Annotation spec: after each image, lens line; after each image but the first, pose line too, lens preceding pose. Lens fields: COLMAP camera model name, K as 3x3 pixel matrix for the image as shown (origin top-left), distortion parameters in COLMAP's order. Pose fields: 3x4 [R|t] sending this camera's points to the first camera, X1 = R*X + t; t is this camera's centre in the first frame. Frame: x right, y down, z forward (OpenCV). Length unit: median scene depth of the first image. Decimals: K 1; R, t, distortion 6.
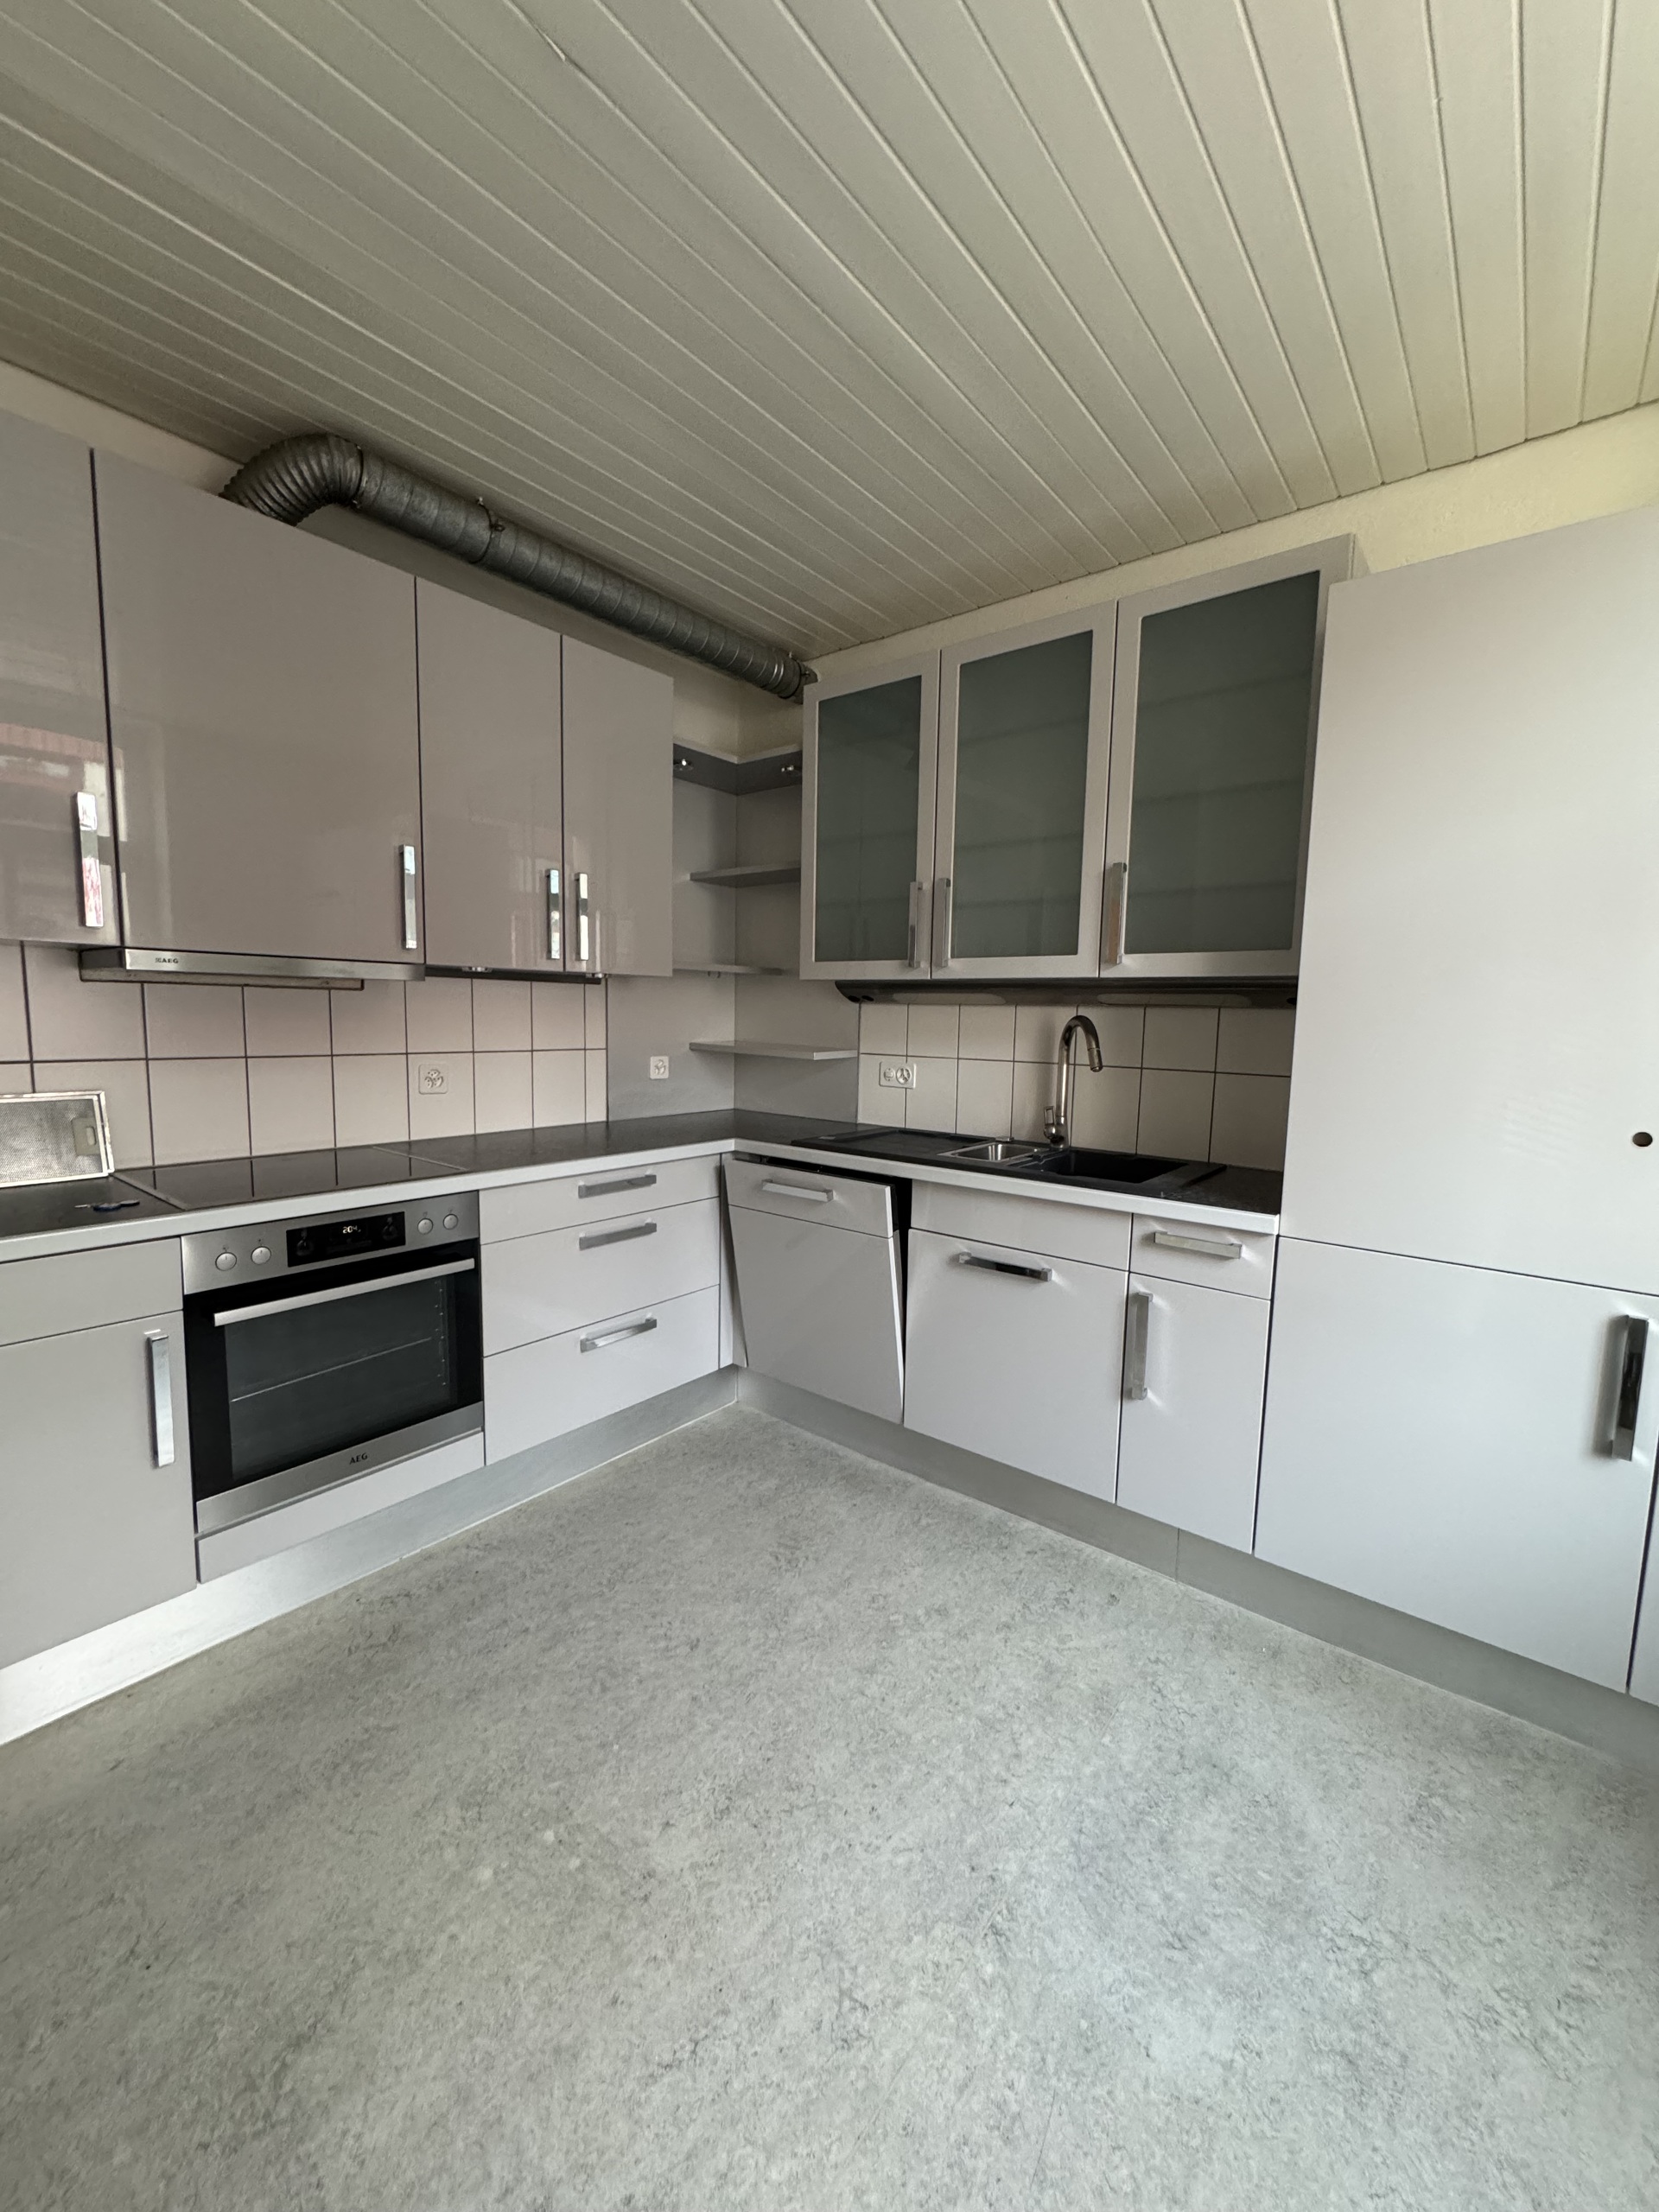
lens RADIAL K [[879.6, 0, 832.3], [0, 879.6, 1110.8], [0, 0, 1]] dist [-0.003610, 0.000095]
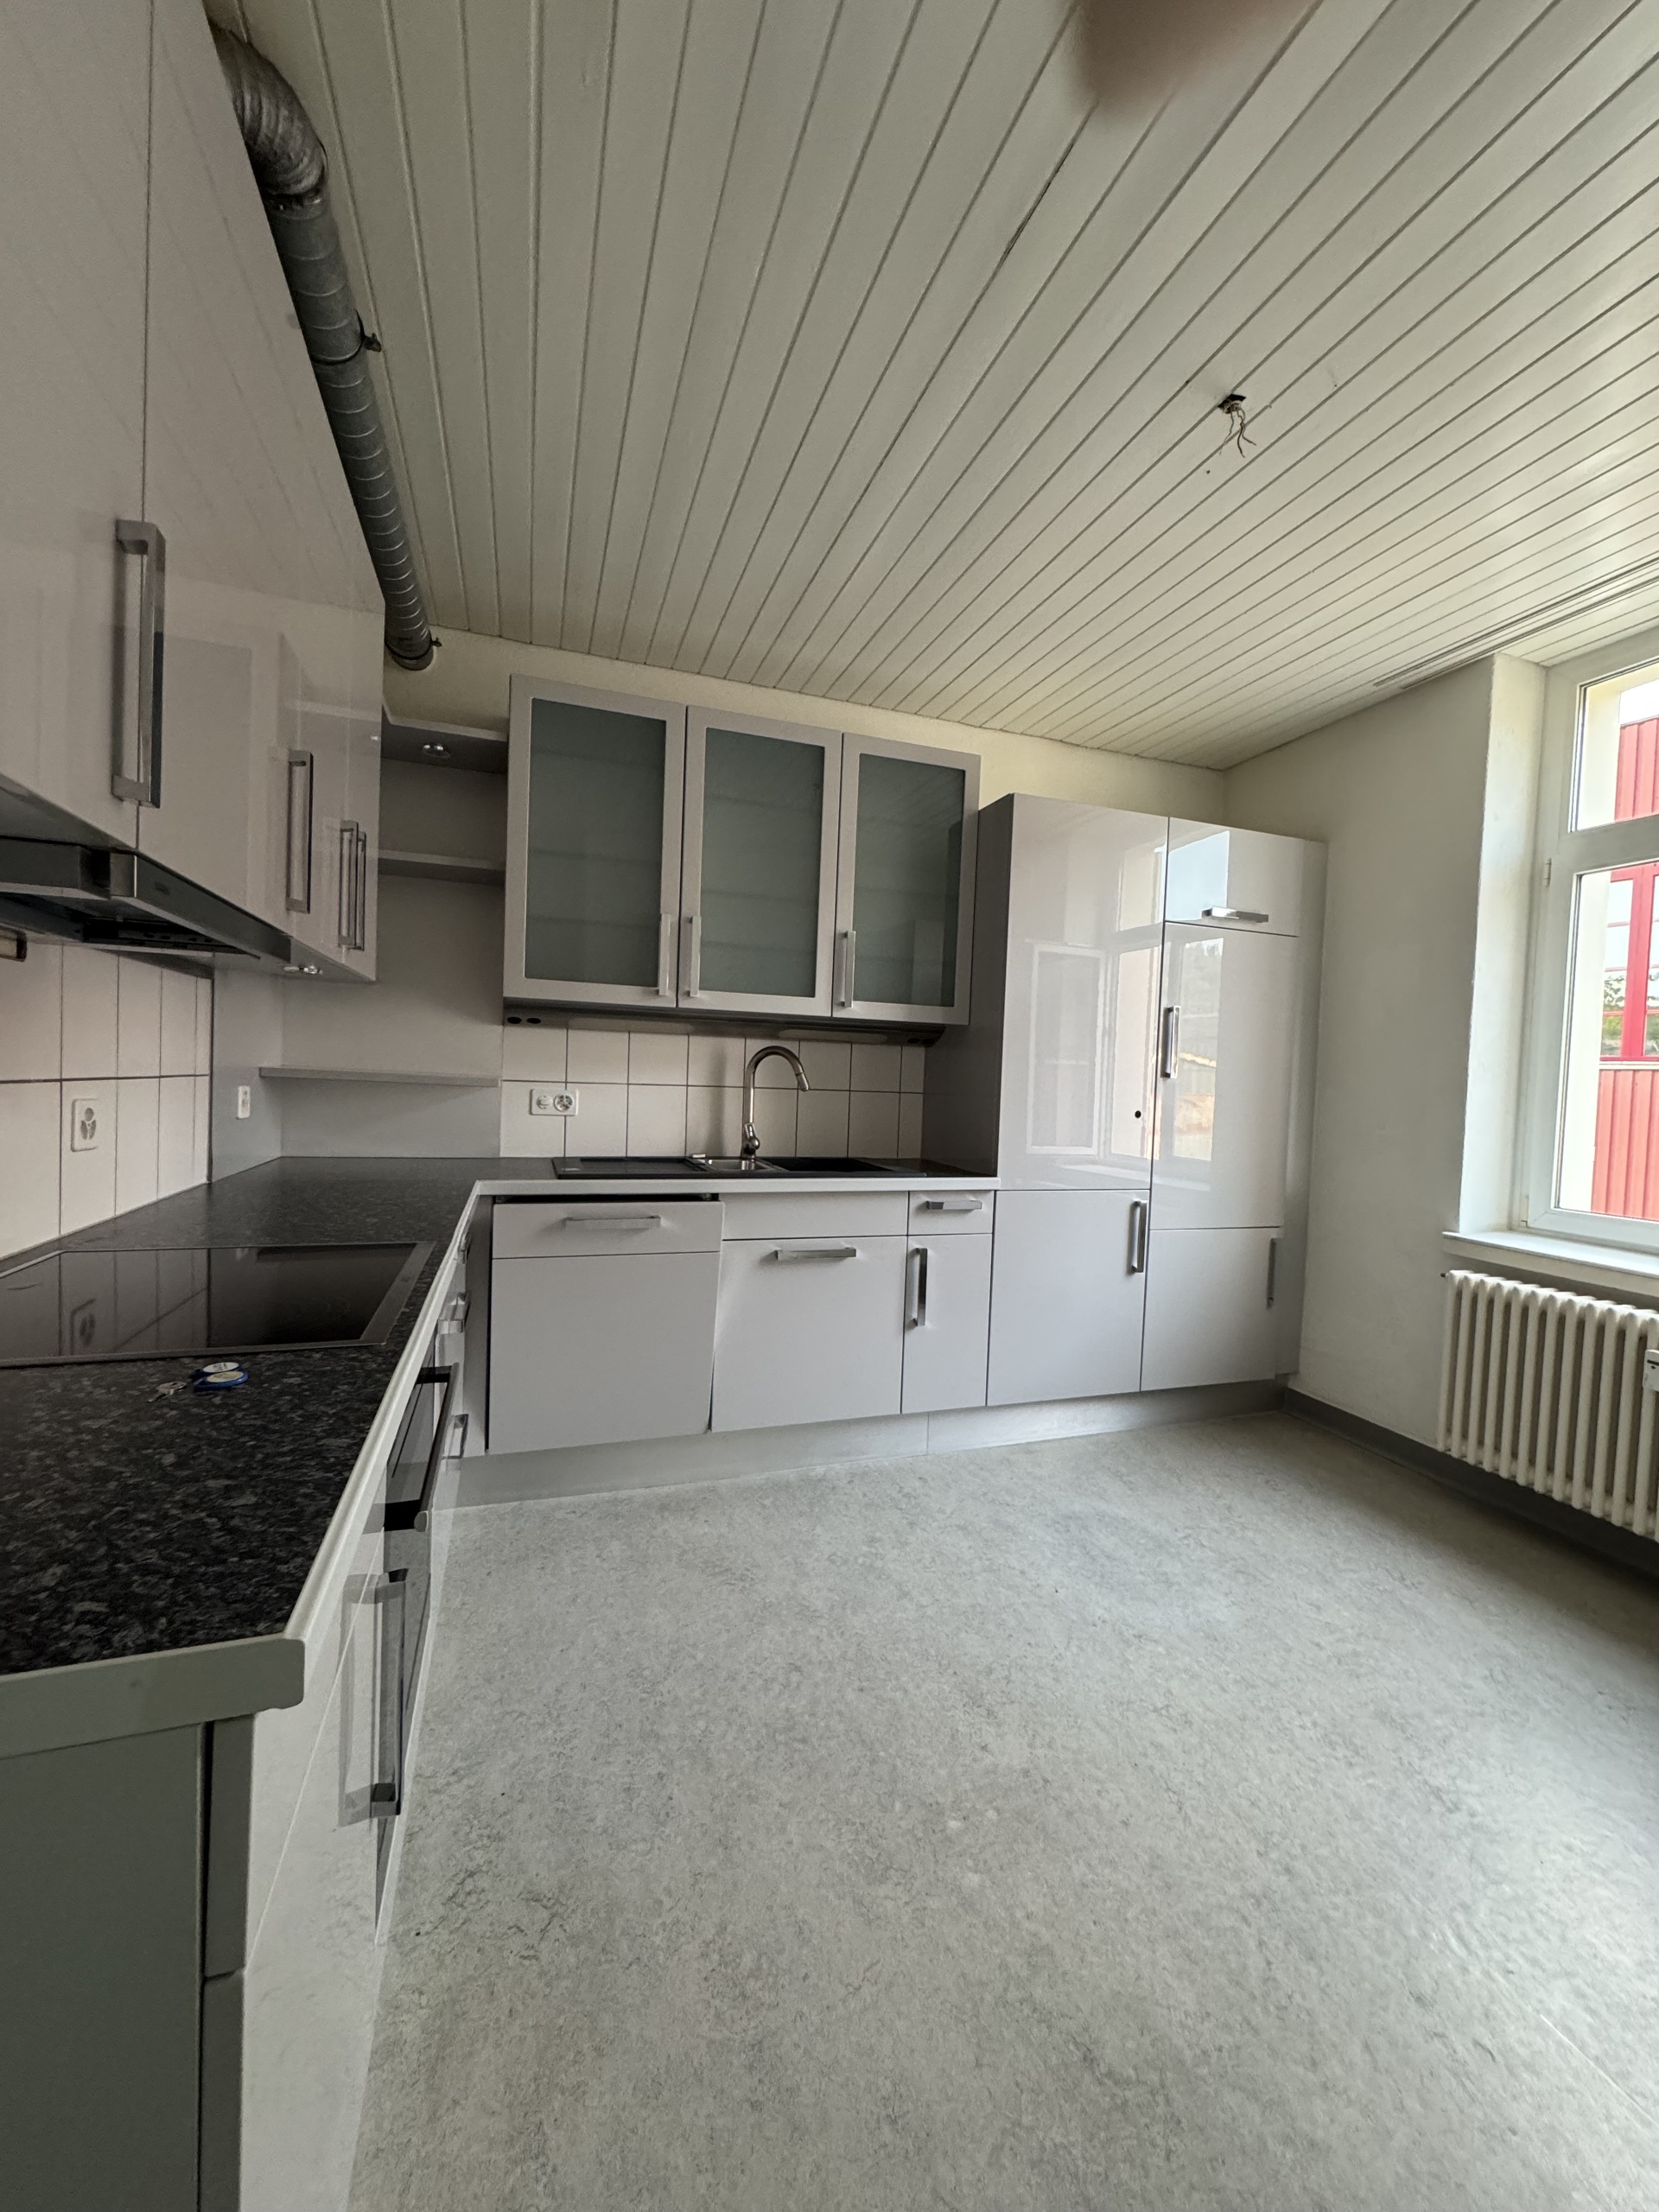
lens RADIAL K [[879.6, 0, 831.2], [0, 879.6, 1110.6], [0, 0, 1]] dist [-0.003610, 0.000095]
pose [[0.532632, -0.035696, 0.845594, -0.936712], [0.067946, 0.997689, -0.000682, -0.018070], [-0.843615, 0.057818, 0.533827, 0.390940]]
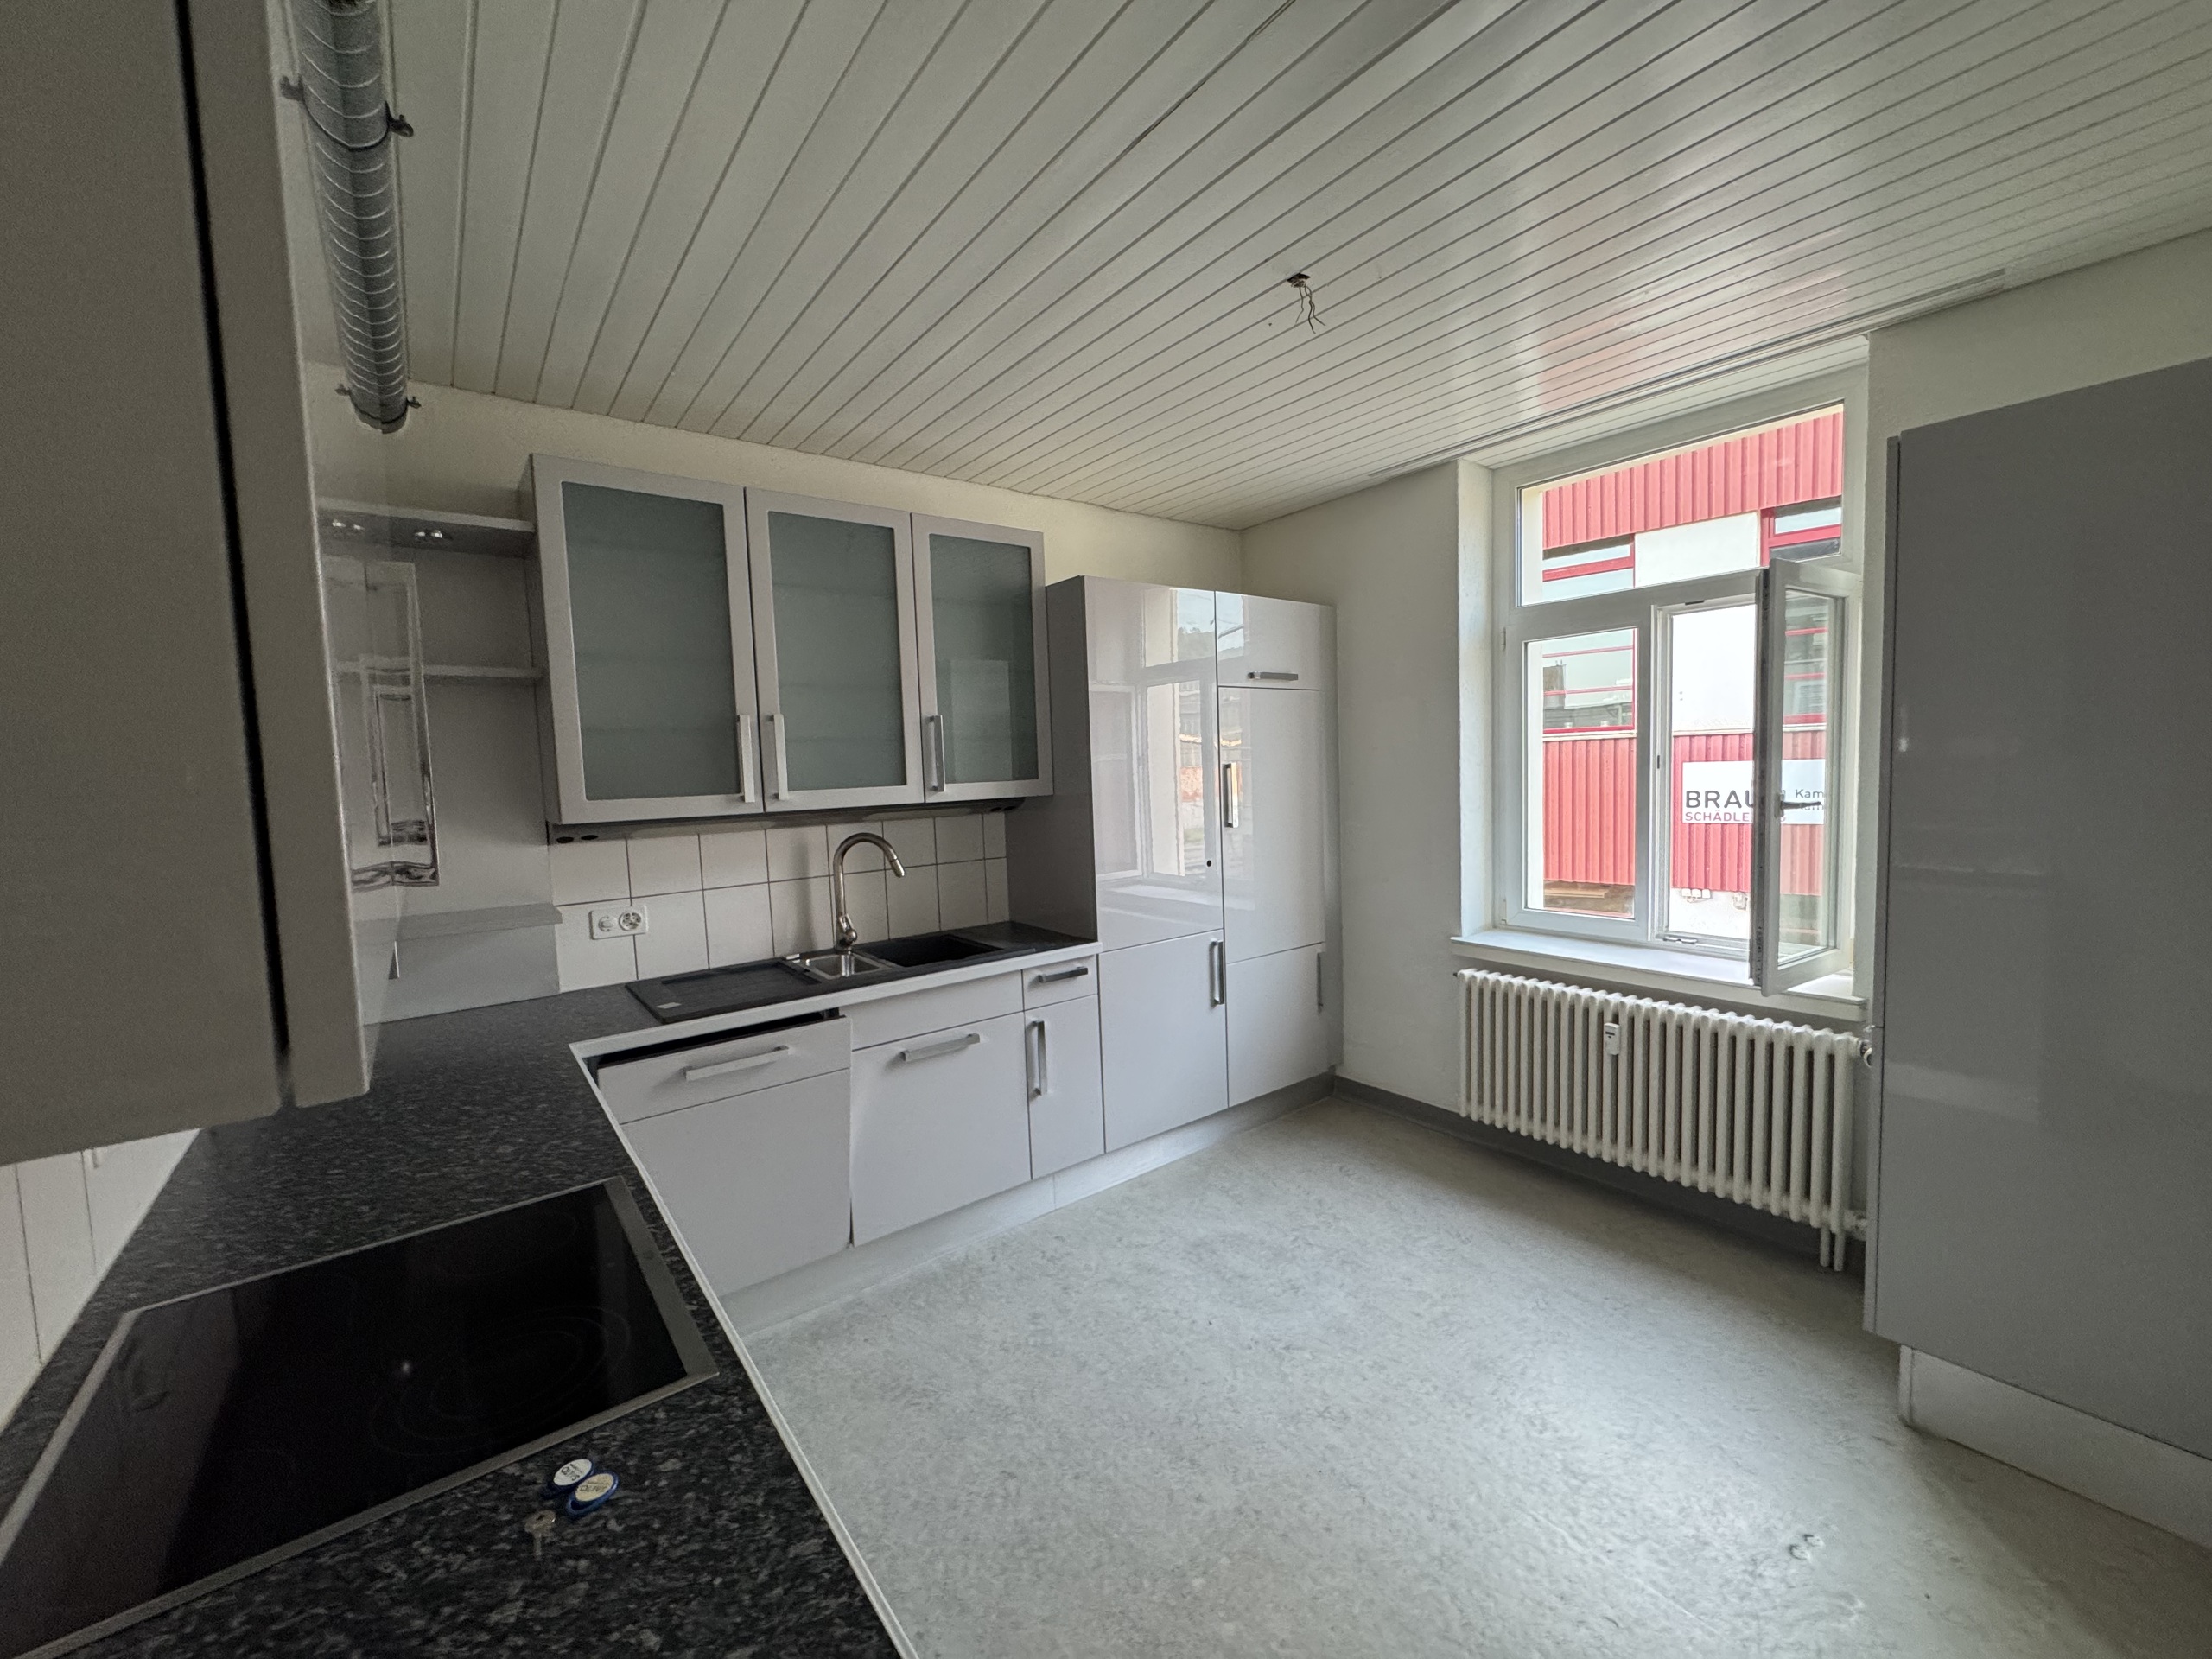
lens RADIAL K [[879.6, 0, 1106.1], [0, 879.6, 830.1], [0, 0, 1]] dist [-0.003610, 0.000095]
pose [[0.236106, -0.105483, 0.965985, -1.032213], [0.147376, 0.986478, 0.071699, -0.197140], [-0.960486, 0.125435, 0.248459, 0.527073]]
